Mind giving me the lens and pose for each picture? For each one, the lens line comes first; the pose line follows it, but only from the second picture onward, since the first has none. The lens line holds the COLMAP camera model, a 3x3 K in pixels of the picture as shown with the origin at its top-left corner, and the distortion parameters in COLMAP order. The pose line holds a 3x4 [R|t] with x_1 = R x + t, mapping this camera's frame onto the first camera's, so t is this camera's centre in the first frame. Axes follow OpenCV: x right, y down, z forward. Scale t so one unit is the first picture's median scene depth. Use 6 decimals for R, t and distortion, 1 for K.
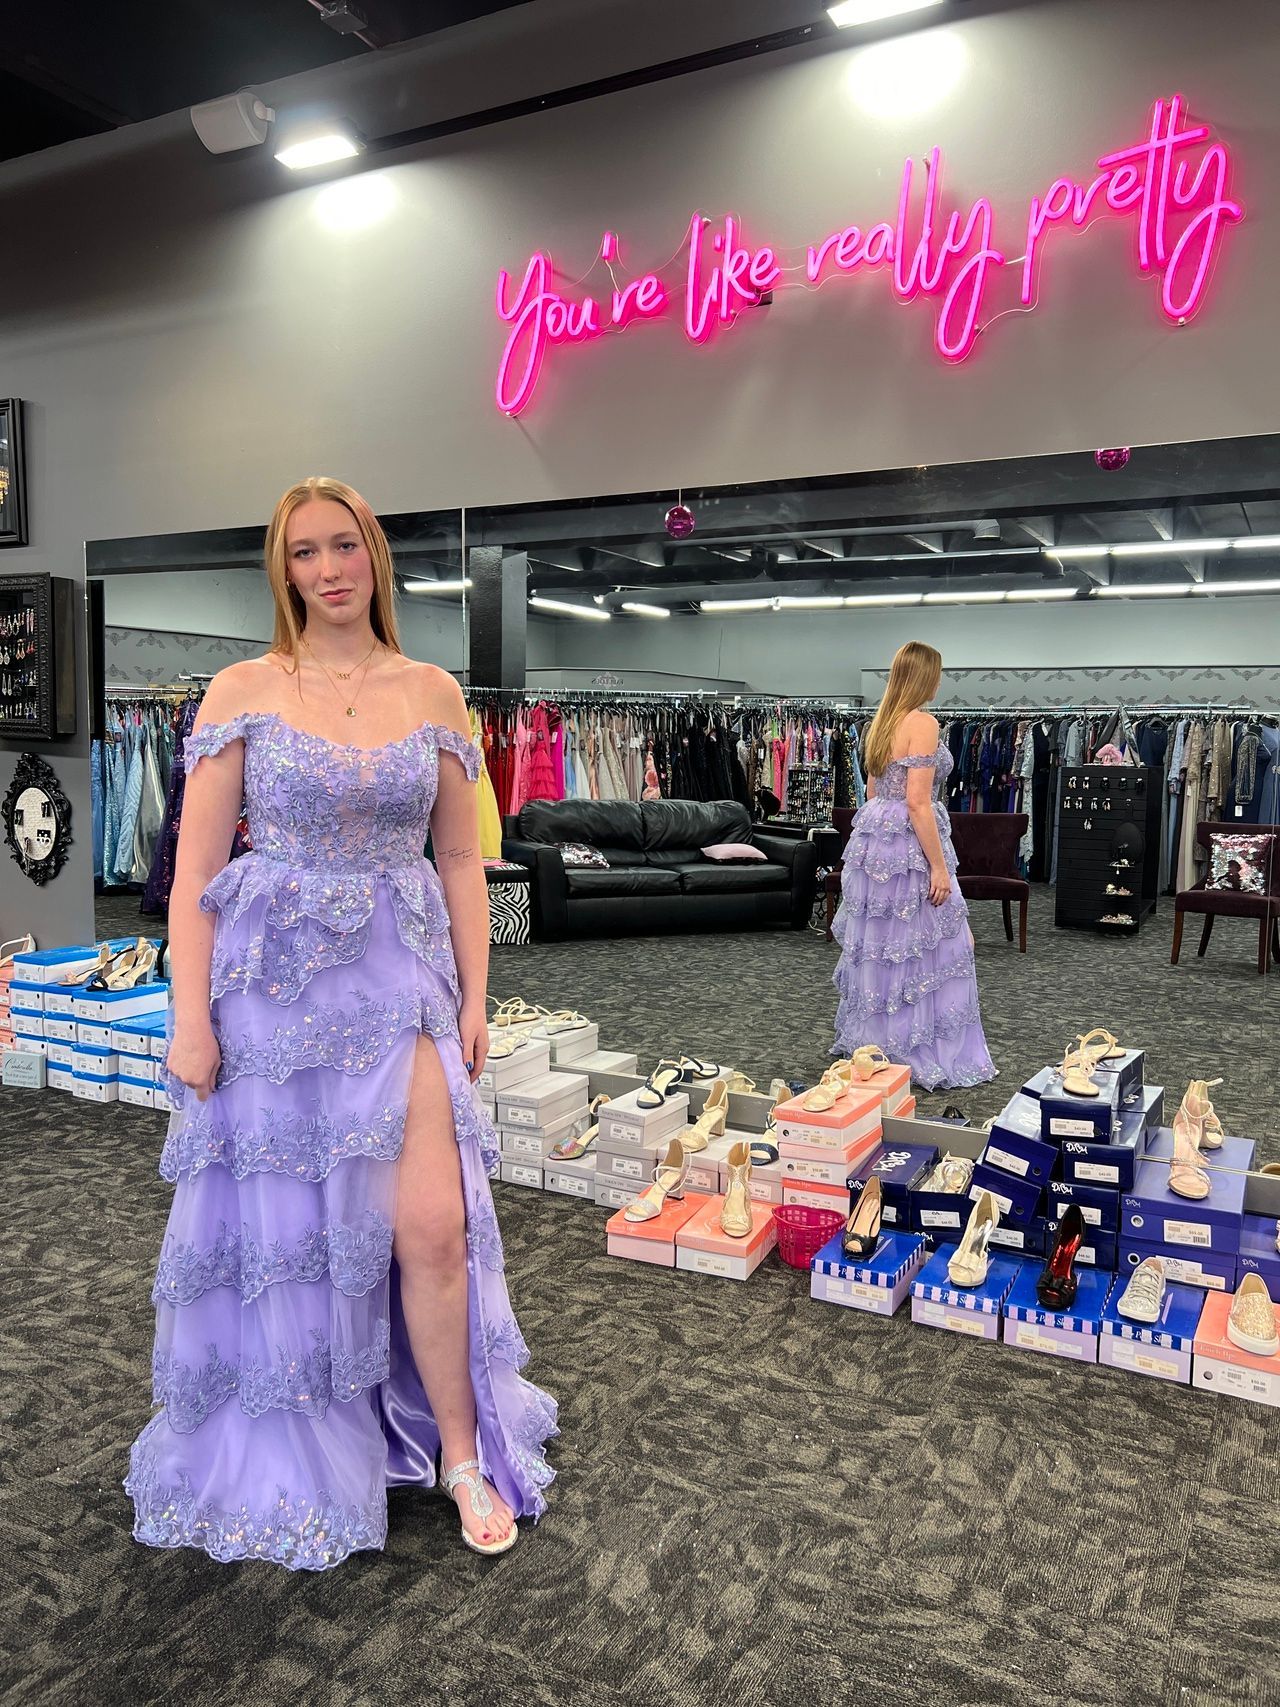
lens RADIAL K [[1287.2, 0, 634.0], [0, 1287.2, 864.9], [0, 0, 1]] dist [0.047615, -0.054699]
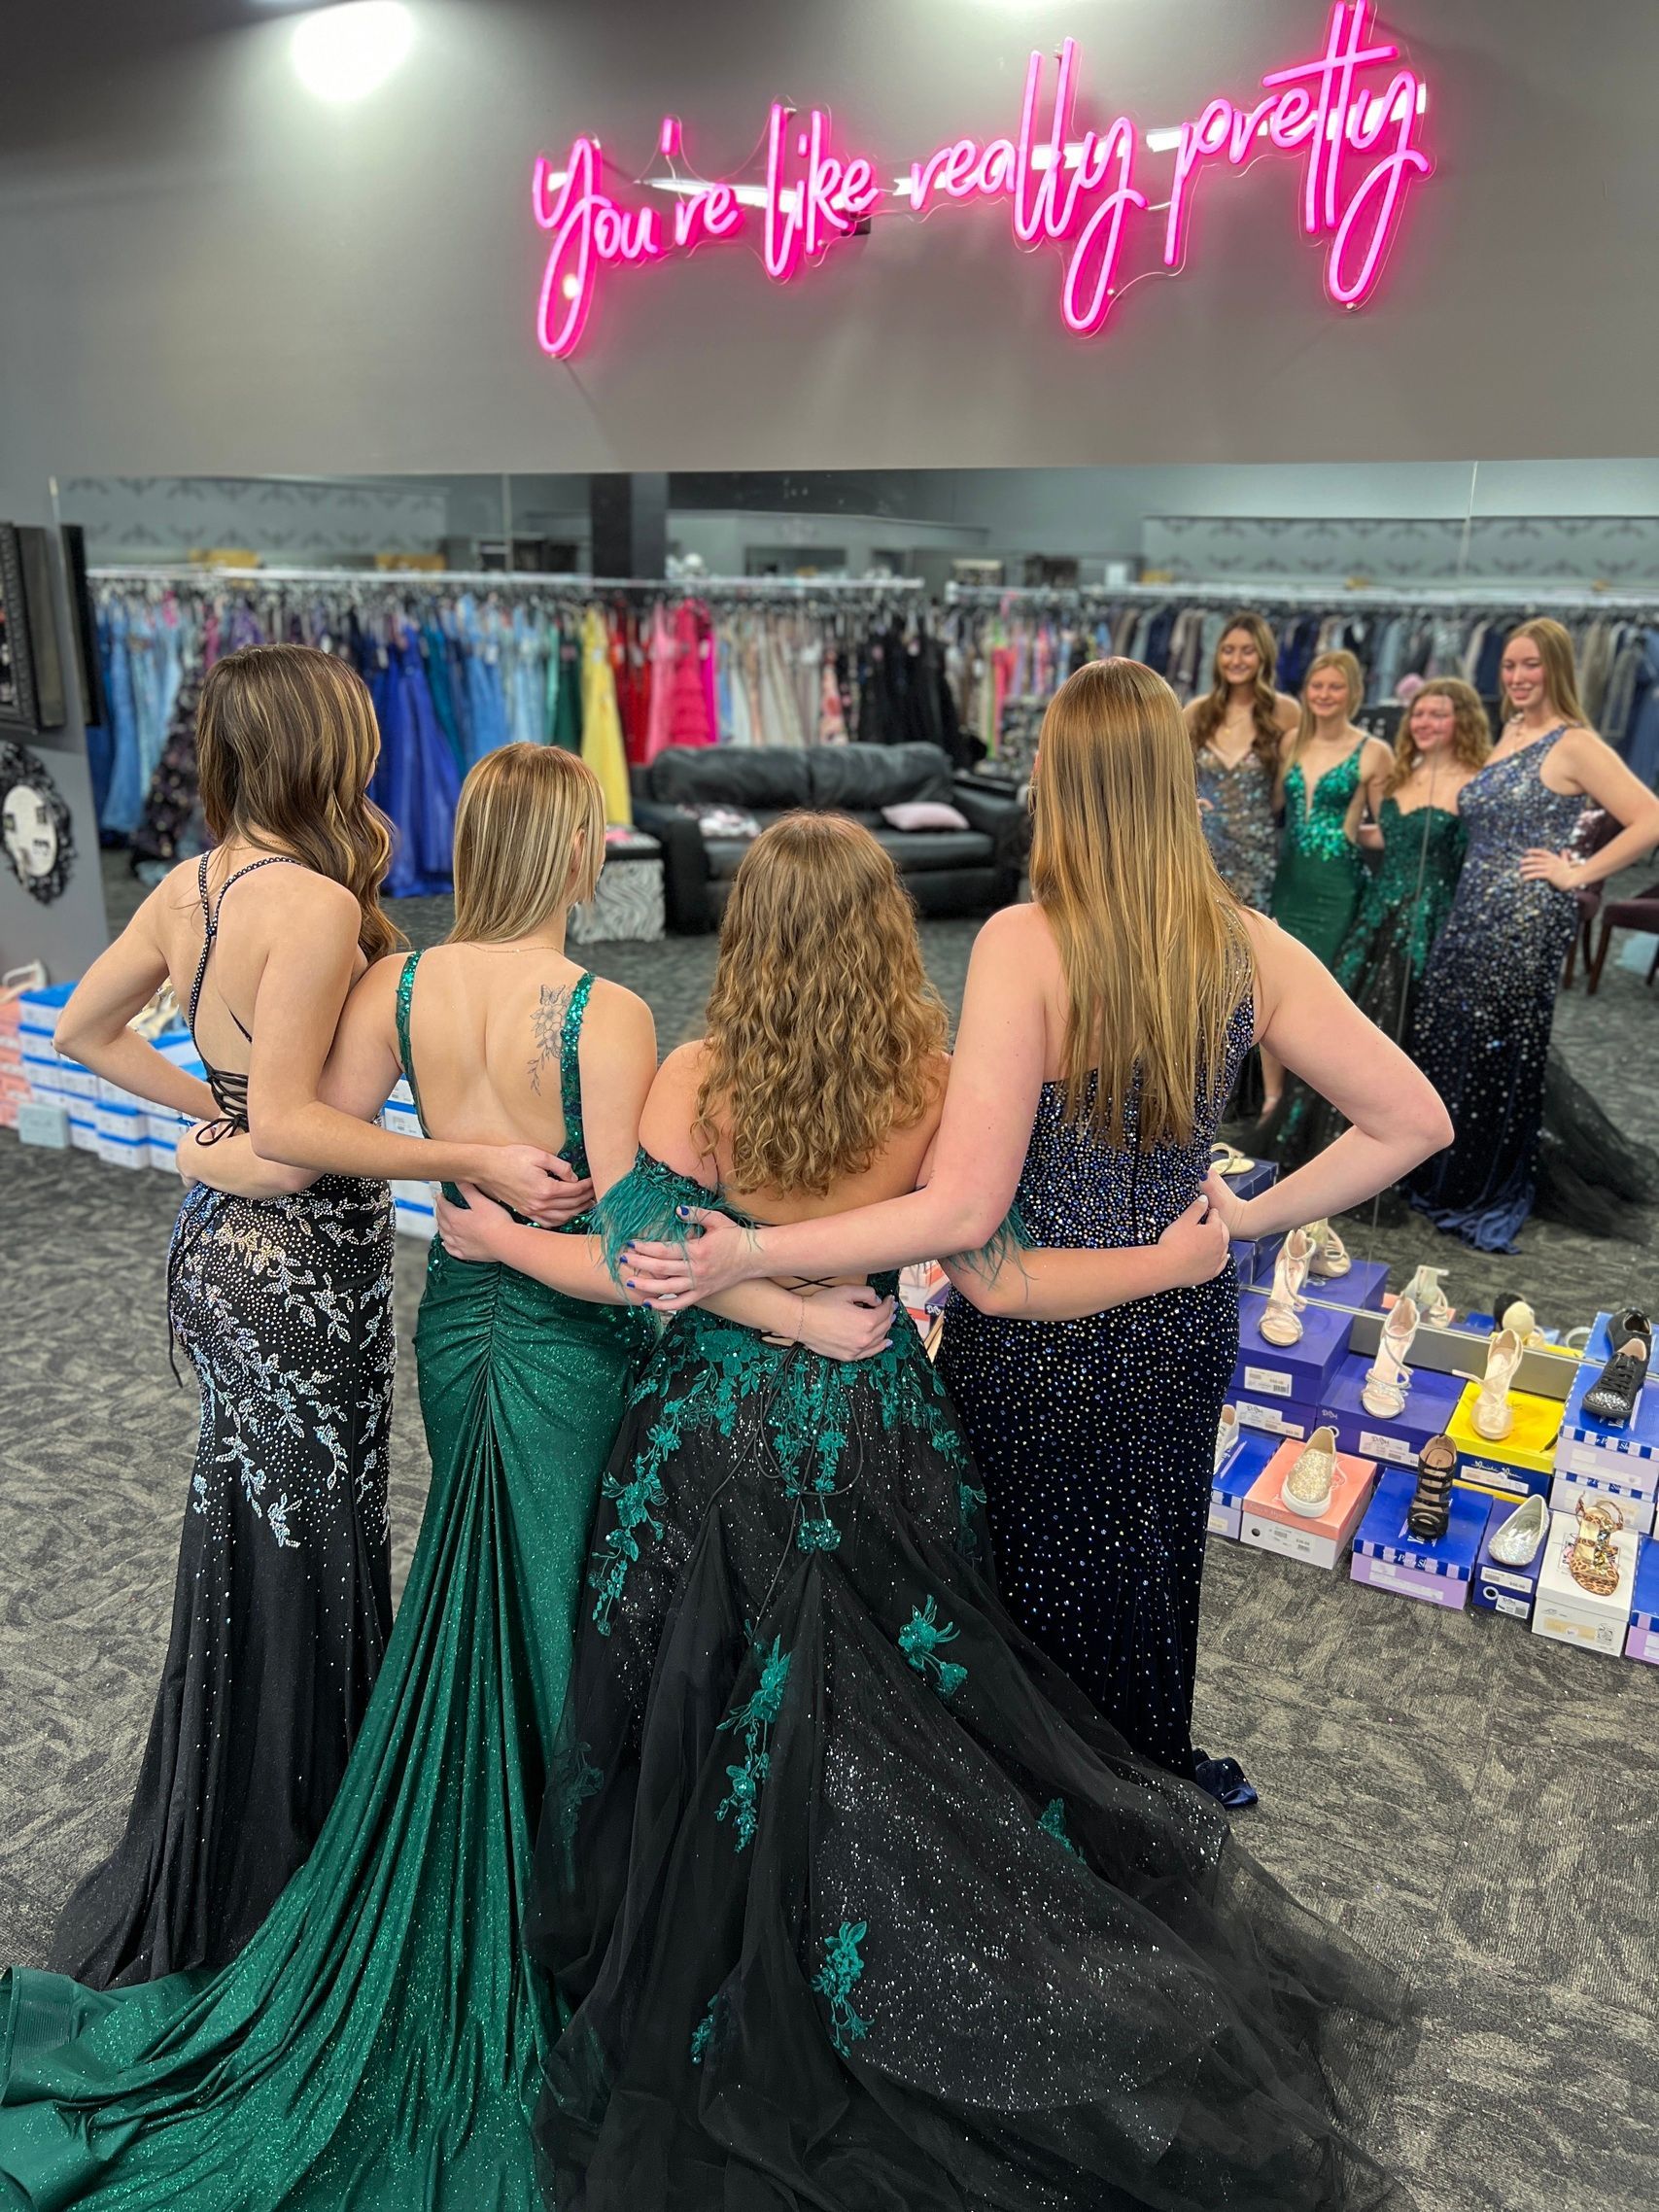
lens RADIAL K [[1668.0, 0, 823.4], [0, 1668.0, 1130.9], [0, 0, 1]] dist [0.047615, -0.054699]
pose [[0.999592, 0.014040, -0.024864, 0.117538], [-0.008050, 0.974007, 0.226375, -0.141792], [0.027396, -0.226082, 0.973723, -0.124533]]
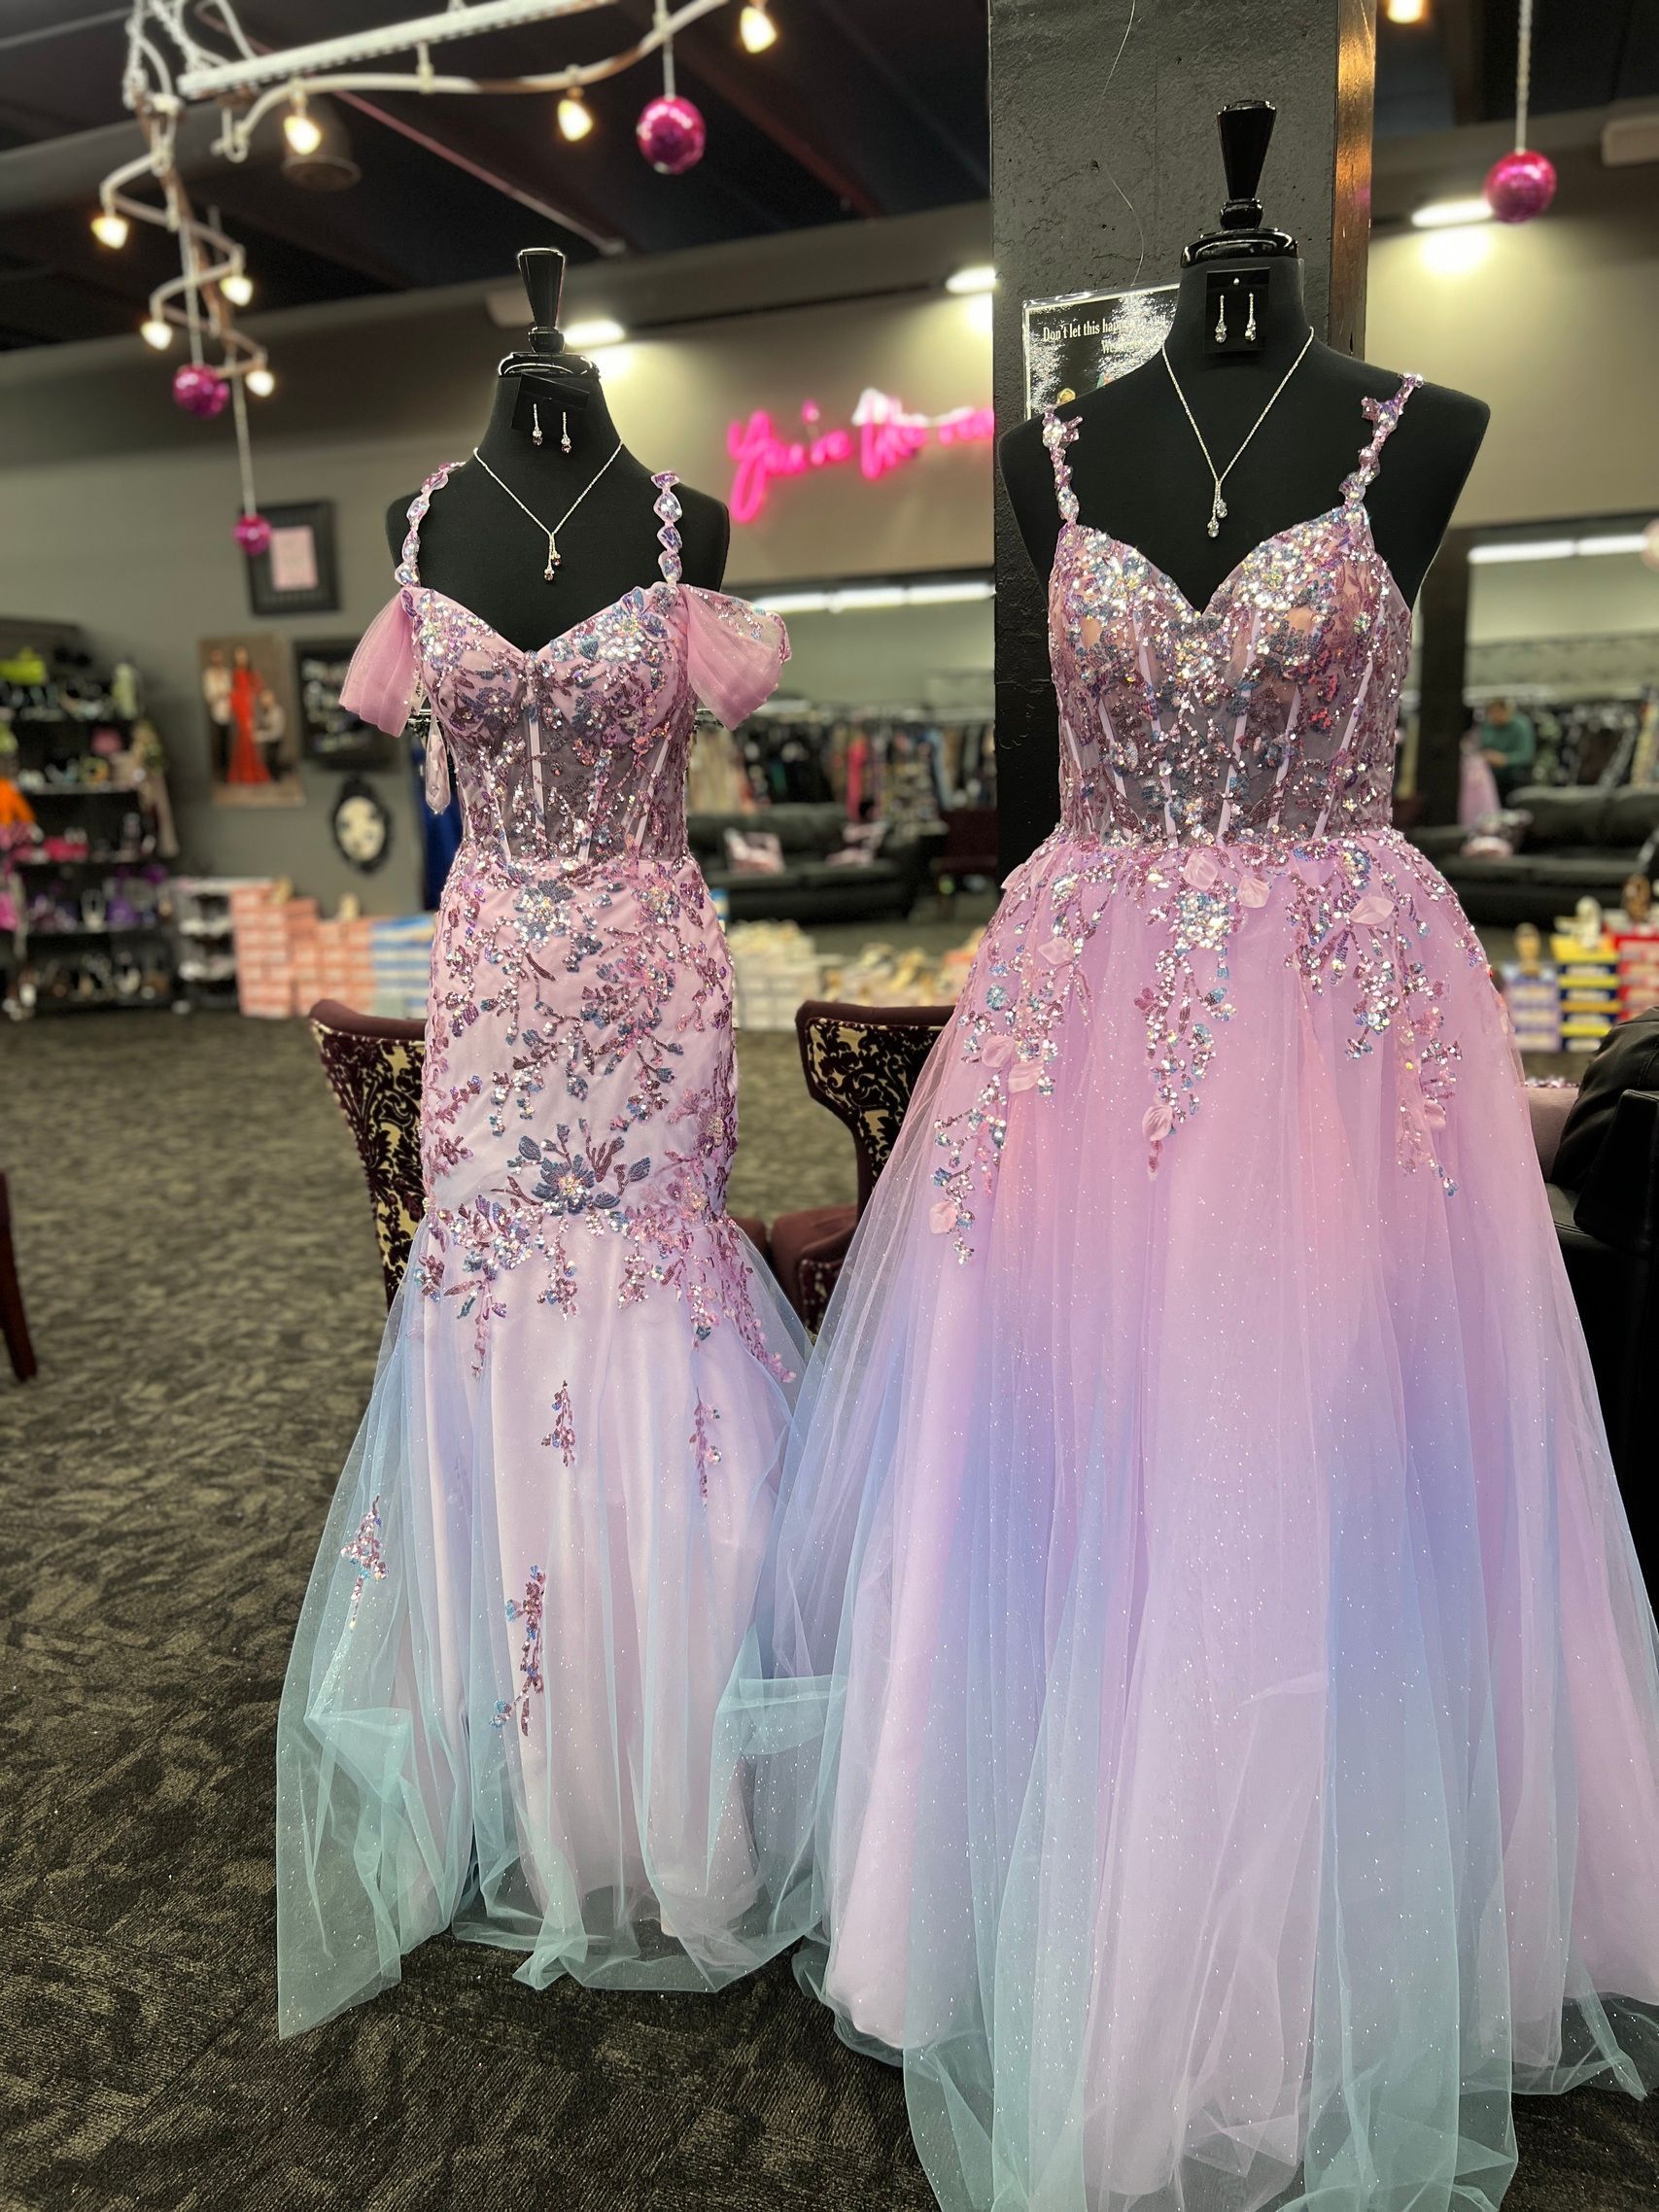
lens RADIAL K [[1668.0, 0, 827.8], [0, 1668.0, 1110.4], [0, 0, 1]] dist [0.047615, -0.054699]
pose [[0.990518, -0.070544, 0.117889, -0.325100], [0.057857, 0.992490, 0.107780, 0.147290], [-0.124607, -0.099937, 0.987160, -1.178482]]
